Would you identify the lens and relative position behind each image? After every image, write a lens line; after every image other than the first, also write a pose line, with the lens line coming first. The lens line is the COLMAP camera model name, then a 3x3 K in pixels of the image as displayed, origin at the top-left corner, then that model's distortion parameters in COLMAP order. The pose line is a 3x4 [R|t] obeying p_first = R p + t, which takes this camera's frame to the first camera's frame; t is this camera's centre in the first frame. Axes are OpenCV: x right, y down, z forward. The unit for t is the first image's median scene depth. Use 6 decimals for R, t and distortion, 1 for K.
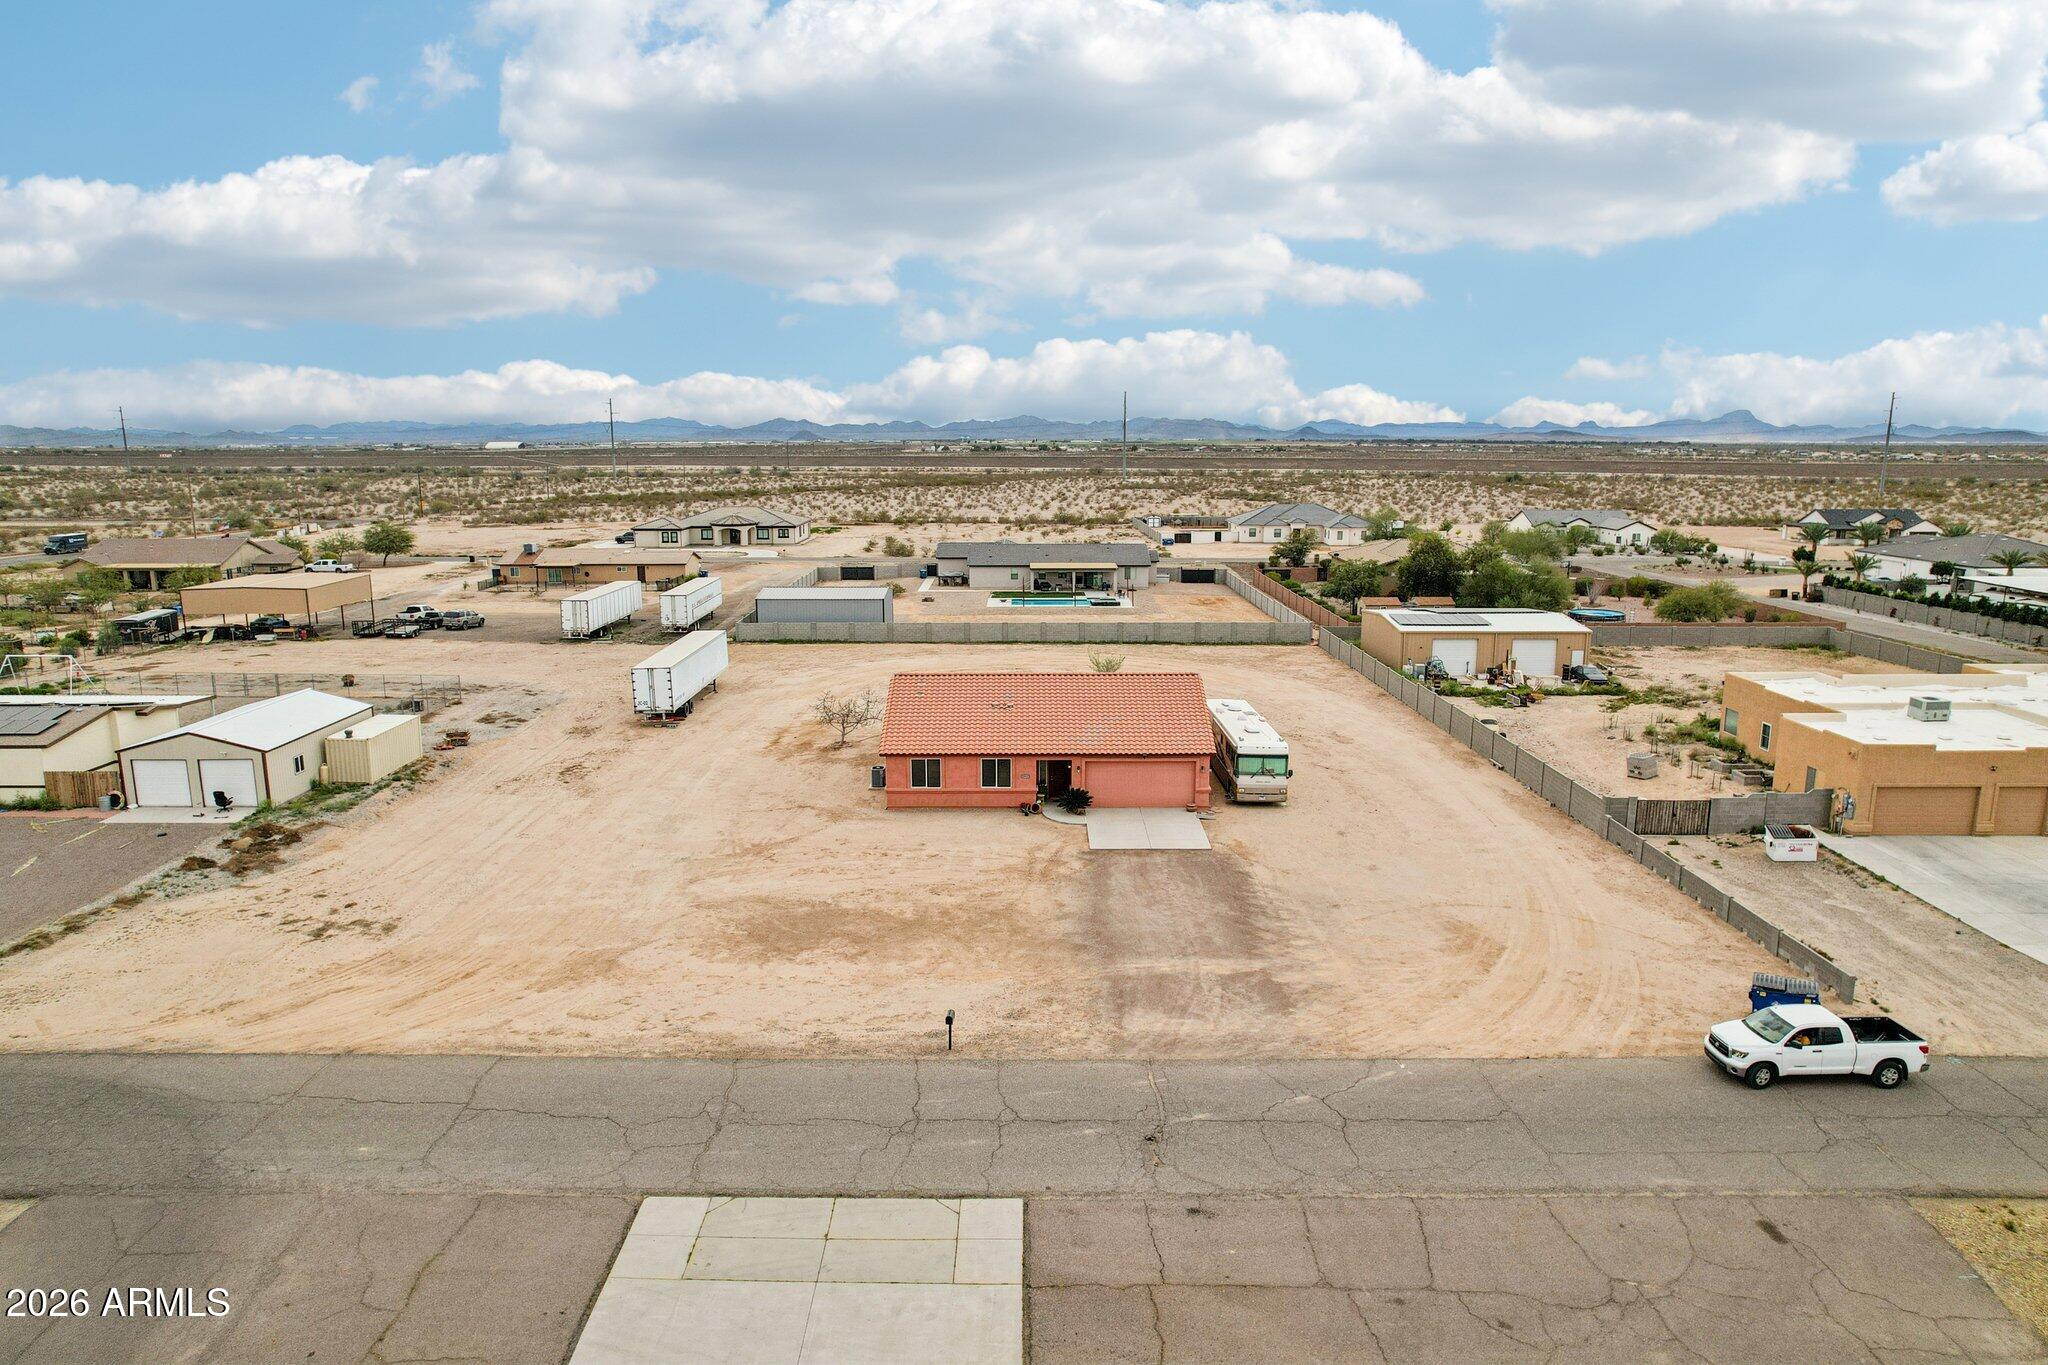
lens RADIAL K [[1319.3, 0, 1024.0], [0, 1319.3, 682.5], [0, 0, 1]] dist [-0.088517, 0.090129]
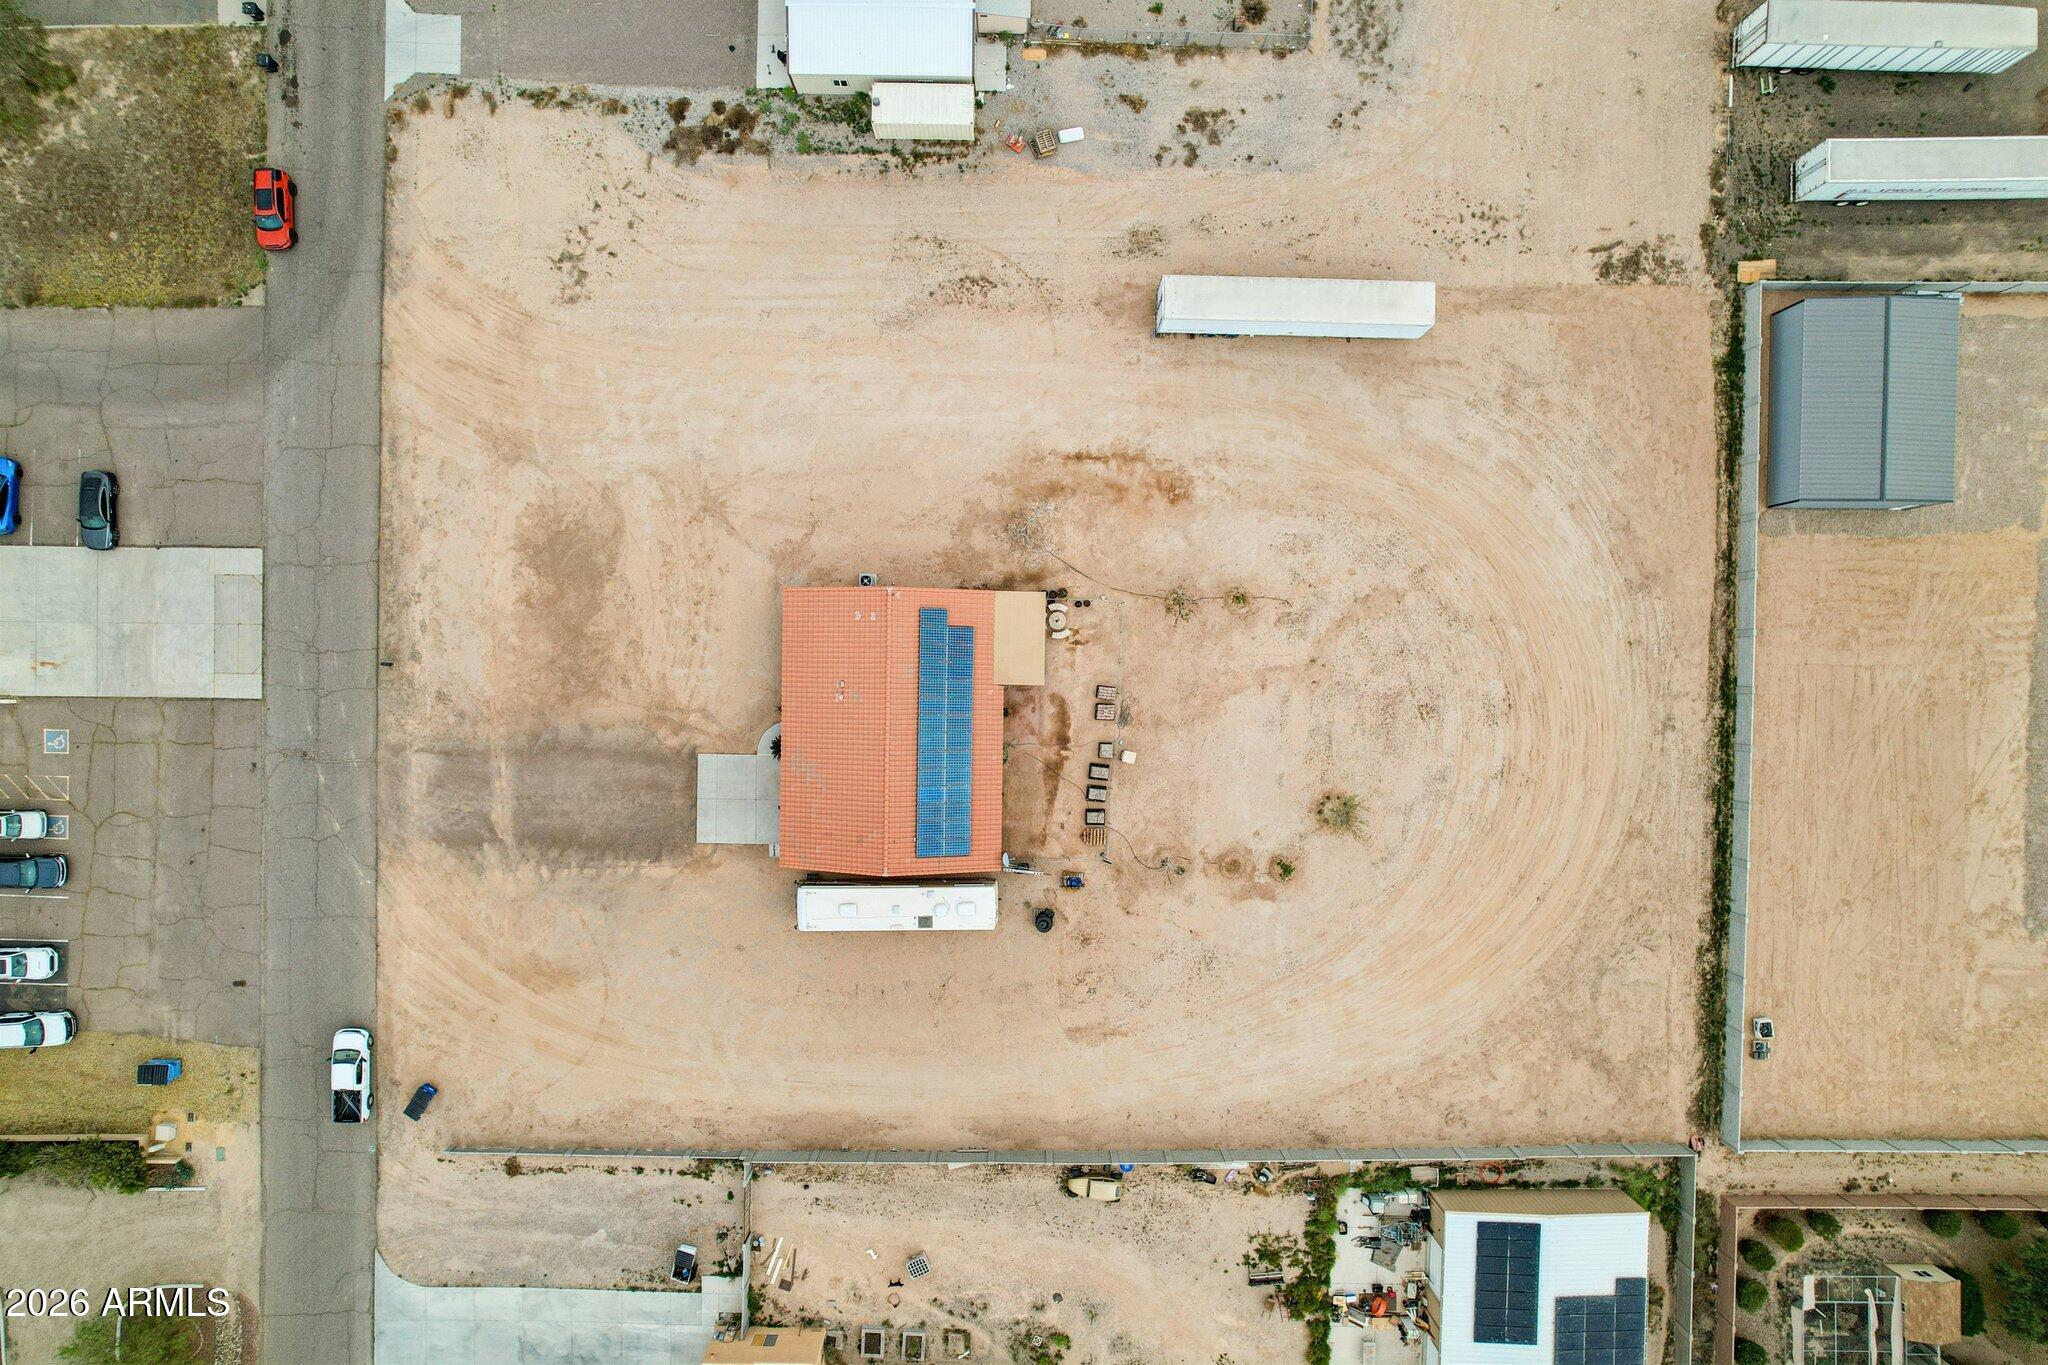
lens RADIAL K [[1319.3, 0, 1024.0], [0, 1319.3, 682.5], [0, 0, 1]] dist [-0.088517, 0.090129]
pose [[-0.013165, 0.999799, 0.015143, -0.053222], [-0.186190, -0.017330, 0.982361, -1.390684], [0.982426, 0.010113, 0.186381, 1.180533]]
